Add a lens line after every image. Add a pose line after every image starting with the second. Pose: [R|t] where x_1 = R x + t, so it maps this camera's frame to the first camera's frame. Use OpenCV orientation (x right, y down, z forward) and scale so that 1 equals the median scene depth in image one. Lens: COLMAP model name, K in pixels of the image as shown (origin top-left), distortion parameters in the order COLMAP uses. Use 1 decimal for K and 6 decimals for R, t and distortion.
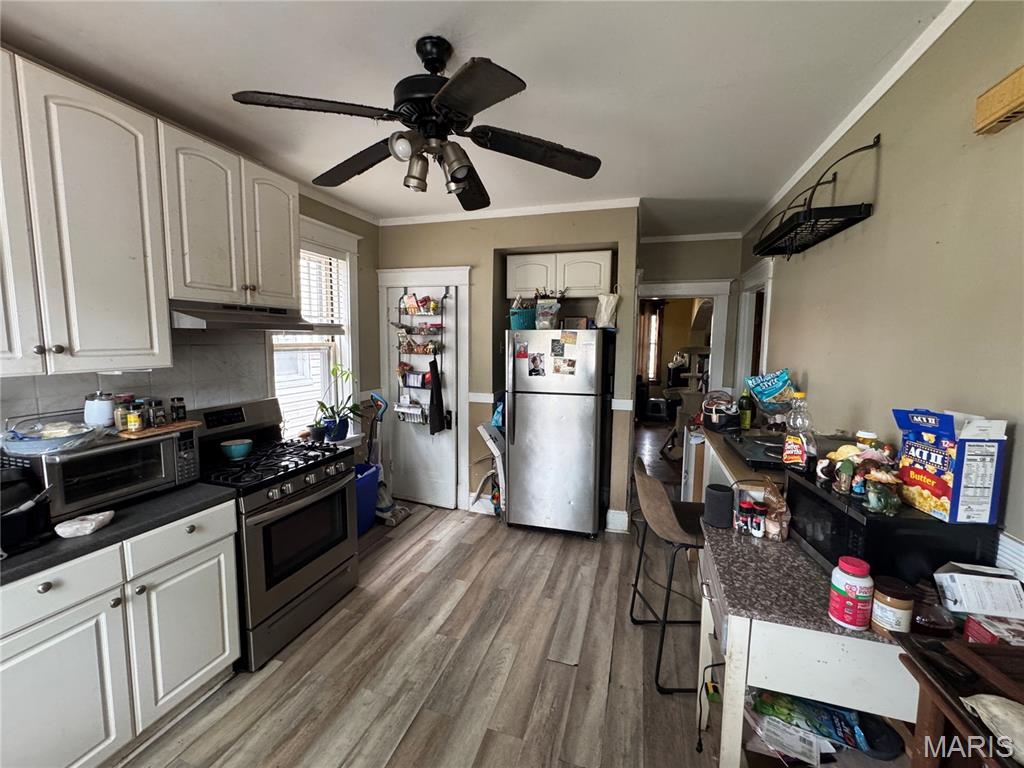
lens RADIAL K [[411.2, 0, 512.0], [0, 411.2, 379.5], [0, 0, 1]] dist [-0.001081, 0.000090]
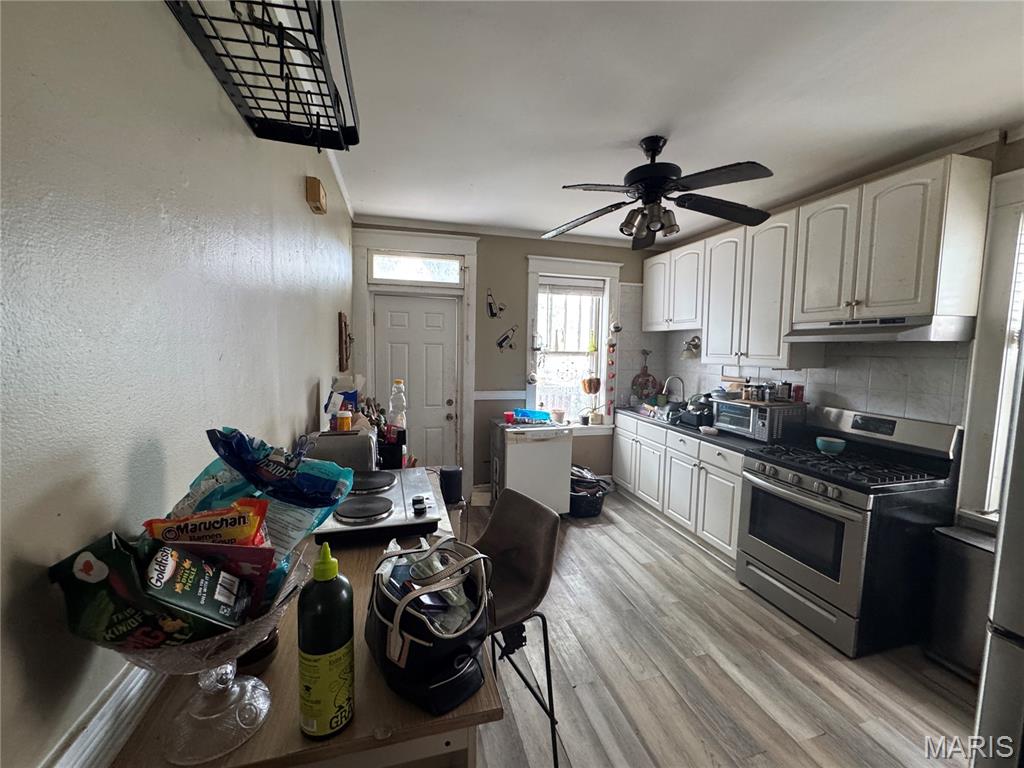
lens RADIAL K [[411.2, 0, 510.1], [0, 411.2, 380.0], [0, 0, 1]] dist [-0.001081, 0.000090]
pose [[-0.835230, 0.025480, -0.549310, 0.715575], [-0.076867, 0.983709, 0.162507, -0.130699], [0.544502, 0.177955, -0.819664, 1.431145]]
